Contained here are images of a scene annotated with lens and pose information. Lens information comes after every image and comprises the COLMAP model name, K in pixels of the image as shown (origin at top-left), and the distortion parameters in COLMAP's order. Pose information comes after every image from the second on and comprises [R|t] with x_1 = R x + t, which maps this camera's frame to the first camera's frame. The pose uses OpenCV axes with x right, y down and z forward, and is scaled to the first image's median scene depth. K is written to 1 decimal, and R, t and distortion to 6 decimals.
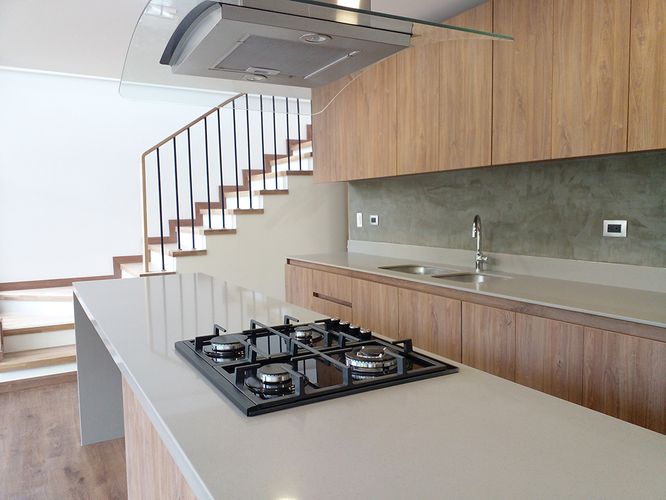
lens RADIAL K [[534.4, 0, 336.0], [0, 534.4, 254.8], [0, 0, 1]] dist [0.083391, -0.131168]
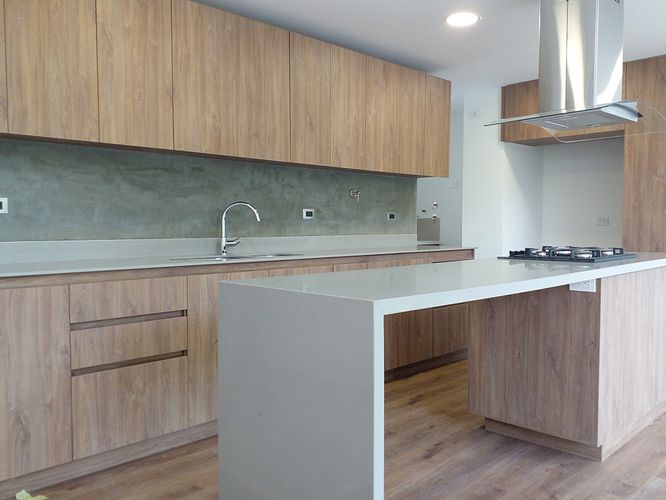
lens RADIAL K [[564.9, 0, 346.0], [0, 564.9, 252.6], [0, 0, 1]] dist [0.068303, -0.093576]
pose [[-0.269951, -0.032380, 0.962329, -0.919782], [0.090509, 0.994156, 0.058840, -0.019841], [-0.958611, 0.102983, -0.265443, 1.119232]]
